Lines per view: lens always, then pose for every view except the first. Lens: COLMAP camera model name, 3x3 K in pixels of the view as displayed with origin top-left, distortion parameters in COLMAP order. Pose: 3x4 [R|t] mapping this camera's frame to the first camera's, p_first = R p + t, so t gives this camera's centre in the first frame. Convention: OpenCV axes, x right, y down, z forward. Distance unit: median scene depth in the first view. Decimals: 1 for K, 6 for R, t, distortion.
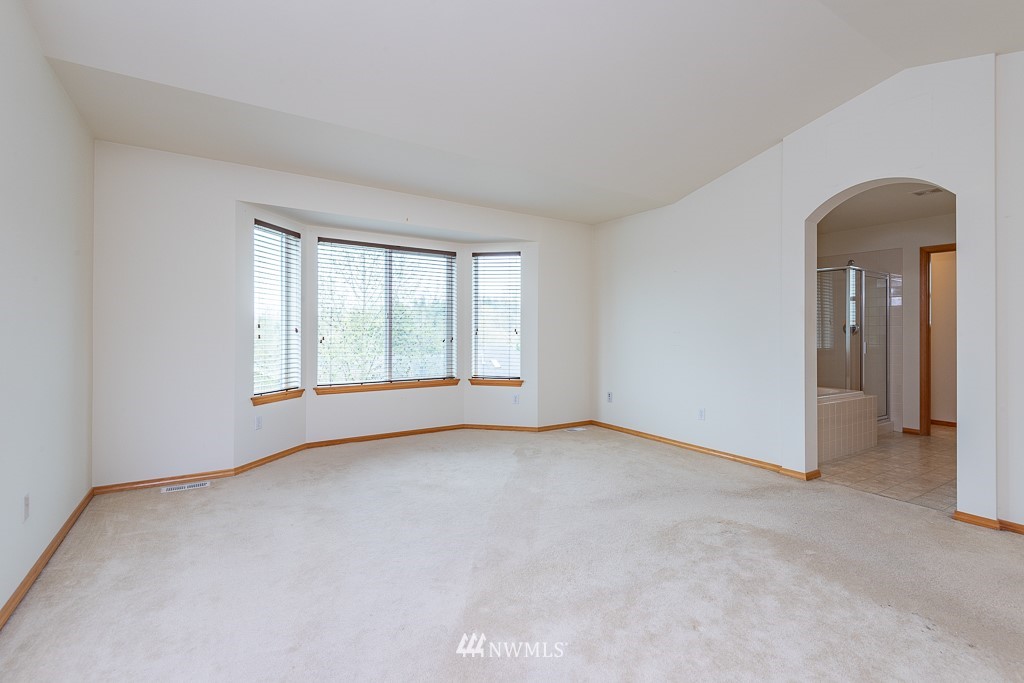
lens RADIAL K [[472.8, 0, 517.2], [0, 472.8, 339.9], [0, 0, 1]] dist [0.004817, -0.005569]
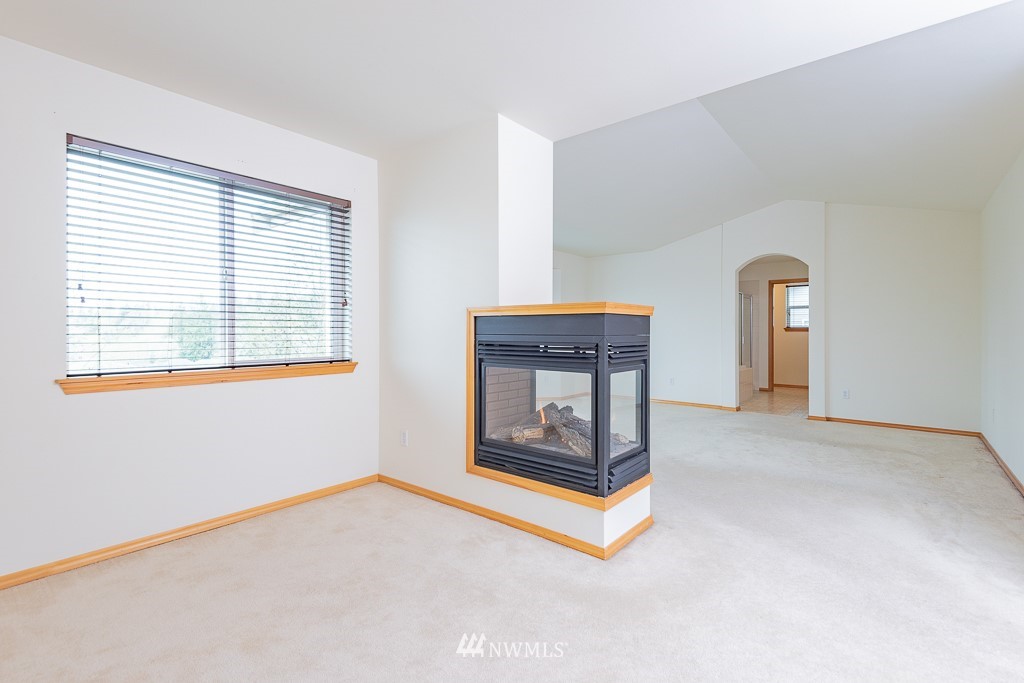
lens RADIAL K [[472.8, 0, 516.2], [0, 472.8, 343.4], [0, 0, 1]] dist [0.004817, -0.005569]
pose [[0.954139, -0.009764, 0.299206, -0.527945], [0.005533, 0.999872, 0.014985, -0.002239], [-0.299314, -0.012642, 0.954071, -0.349322]]
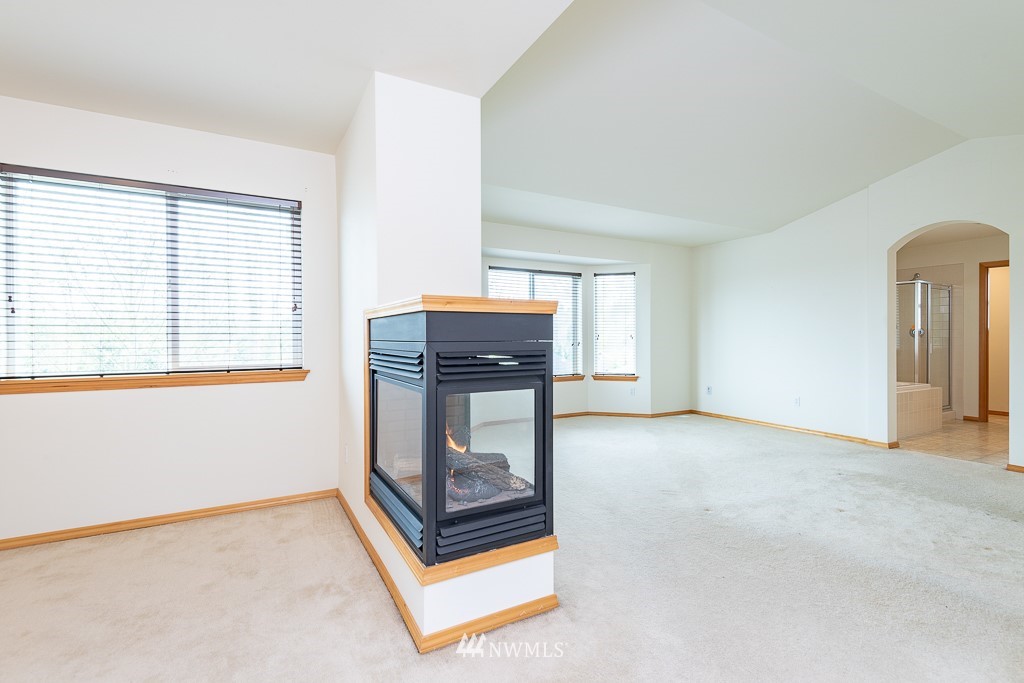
lens RADIAL K [[472.8, 0, 514.7], [0, 472.8, 349.5], [0, 0, 1]] dist [0.004817, -0.005569]
pose [[0.997673, -0.004601, -0.068032, -0.233744], [0.005348, 0.999927, 0.010801, -0.000130], [0.067977, -0.011140, 0.997625, -0.265764]]
